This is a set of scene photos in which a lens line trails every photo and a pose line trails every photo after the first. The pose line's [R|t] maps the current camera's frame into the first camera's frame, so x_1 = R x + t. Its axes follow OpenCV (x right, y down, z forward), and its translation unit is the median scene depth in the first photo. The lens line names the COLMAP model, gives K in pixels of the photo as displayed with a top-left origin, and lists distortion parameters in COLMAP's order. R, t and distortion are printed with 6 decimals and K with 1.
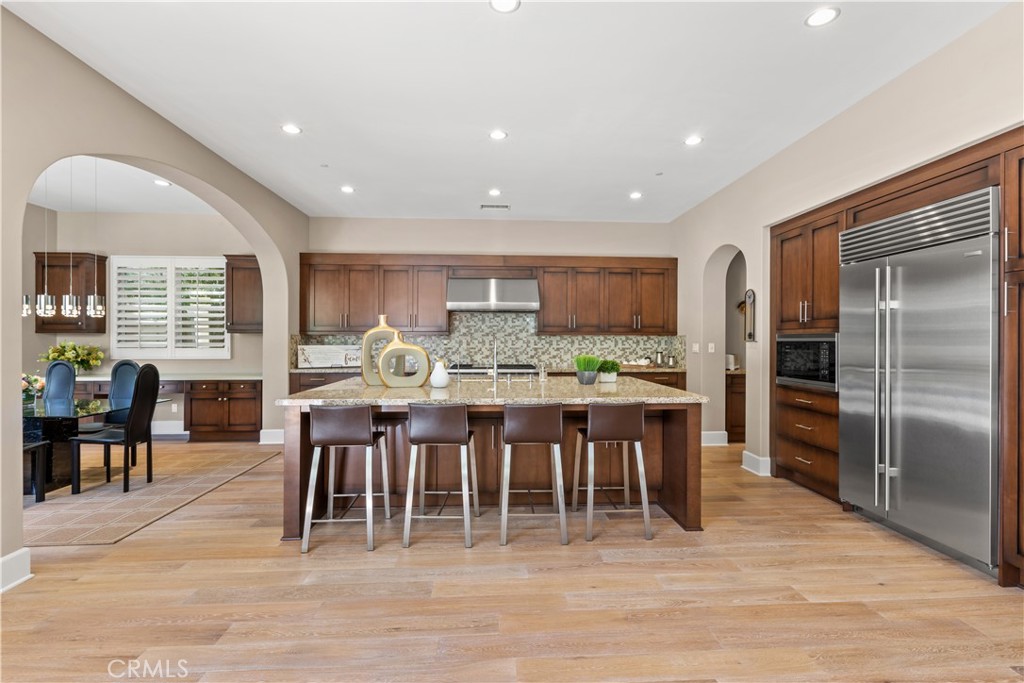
lens RADIAL K [[468.5, 0, 513.5], [0, 468.5, 338.5], [0, 0, 1]] dist [0.001235, 0.000147]
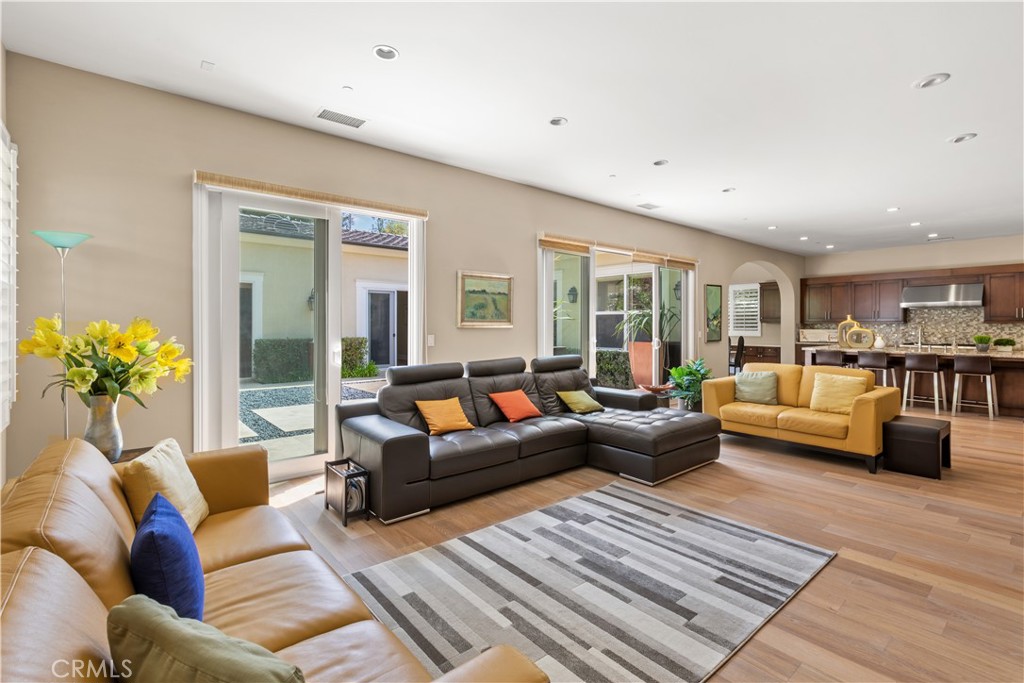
lens RADIAL K [[468.5, 0, 523.9], [0, 468.5, 322.6], [0, 0, 1]] dist [0.001235, 0.000147]
pose [[0.610120, -0.005113, -0.792293, 0.325141], [0.000744, 0.999982, -0.005880, -0.001925], [0.792309, 0.002997, 0.610113, -0.945620]]
